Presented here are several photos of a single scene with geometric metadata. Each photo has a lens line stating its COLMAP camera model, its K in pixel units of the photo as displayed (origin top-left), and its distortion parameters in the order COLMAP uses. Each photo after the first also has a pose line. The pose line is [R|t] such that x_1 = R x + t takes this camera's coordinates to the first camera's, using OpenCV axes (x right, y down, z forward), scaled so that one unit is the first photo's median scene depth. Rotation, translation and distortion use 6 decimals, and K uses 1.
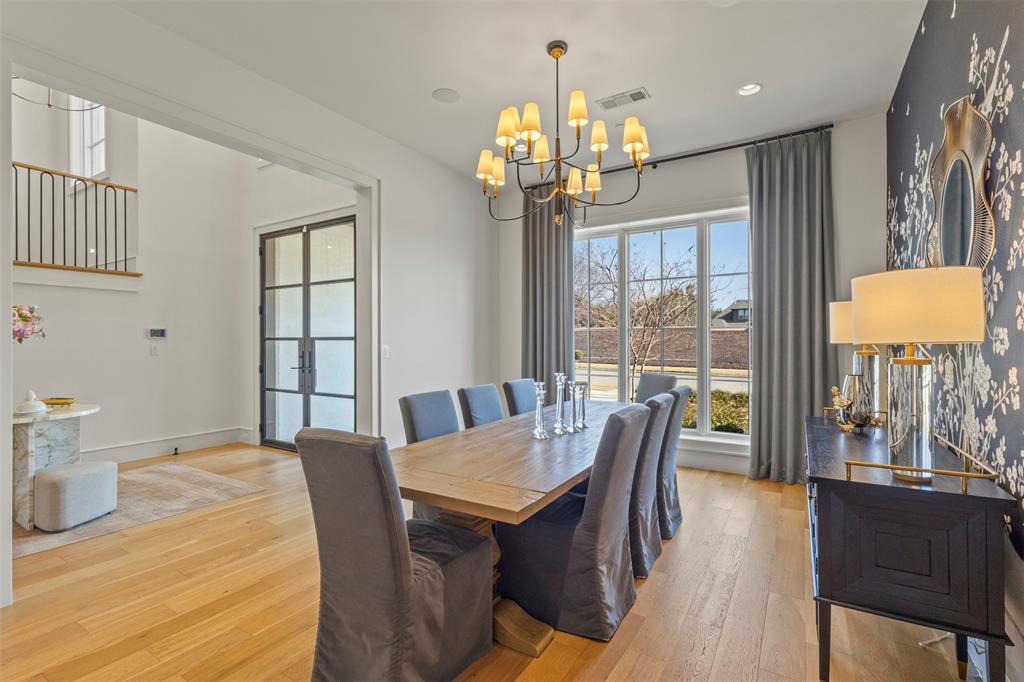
lens RADIAL K [[473.4, 0, 508.2], [0, 473.4, 344.3], [0, 0, 1]] dist [-0.000057, 0.000046]
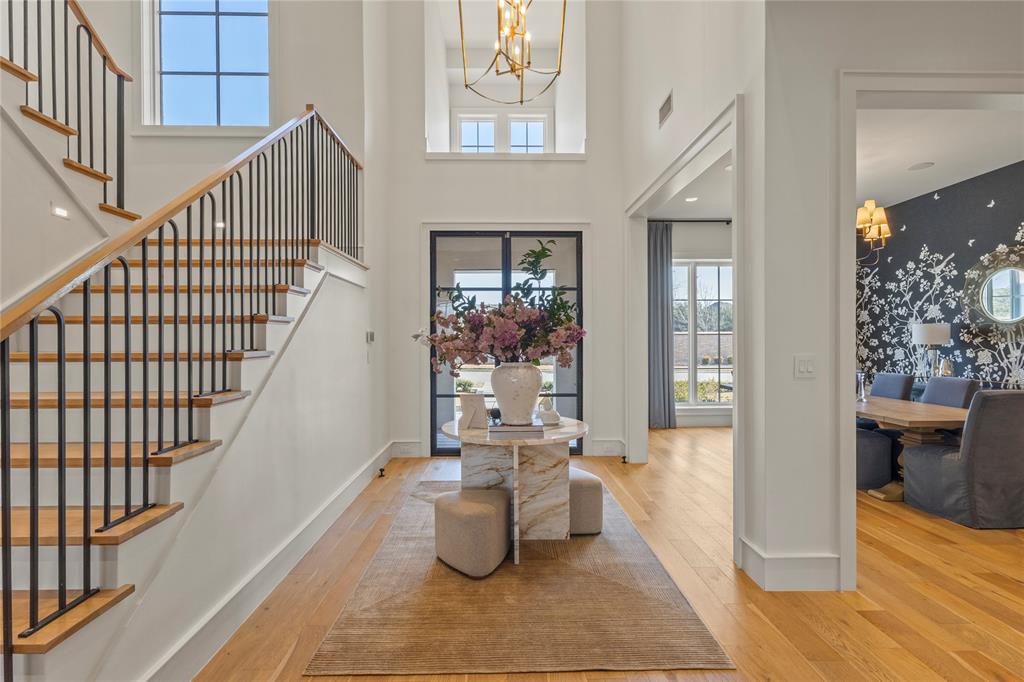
lens RADIAL K [[473.4, 0, 510.8], [0, 473.4, 342.6], [0, 0, 1]] dist [-0.000057, 0.000046]
pose [[0.831422, -0.008894, 0.555571, -0.985942], [0.007097, 0.999960, 0.005387, -0.016106], [-0.555596, -0.000536, 0.831452, 0.143676]]
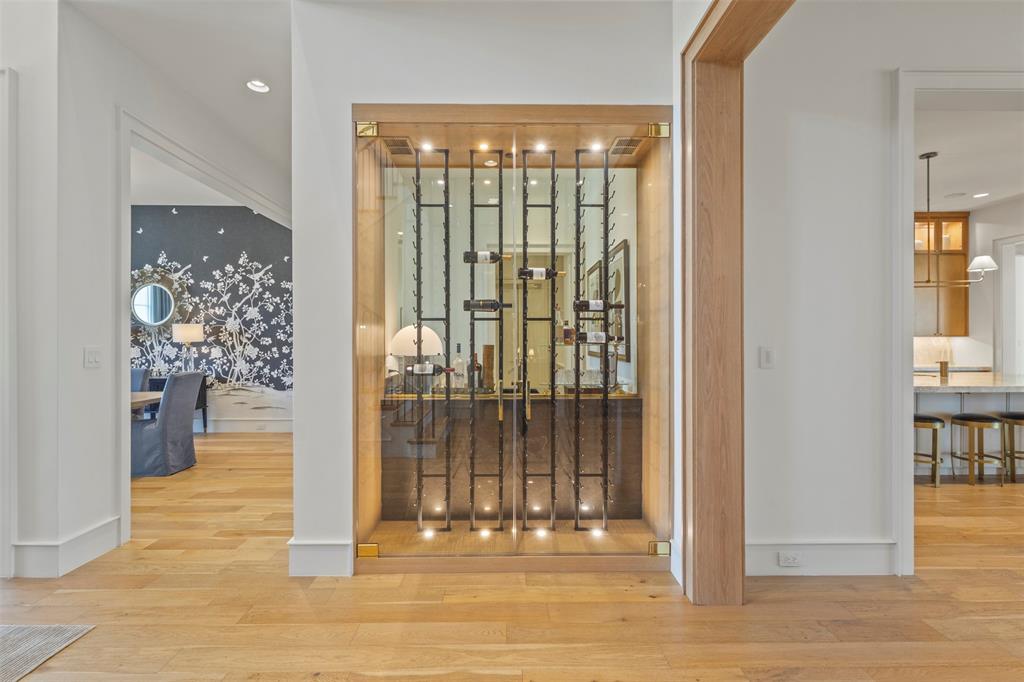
lens RADIAL K [[473.4, 0, 509.5], [0, 473.4, 340.5], [0, 0, 1]] dist [-0.000057, 0.000046]
pose [[-0.550734, -0.001187, 0.834680, -1.212309], [0.002349, 0.999993, 0.002972, -0.003805], [-0.834677, 0.003598, -0.550727, 0.305995]]
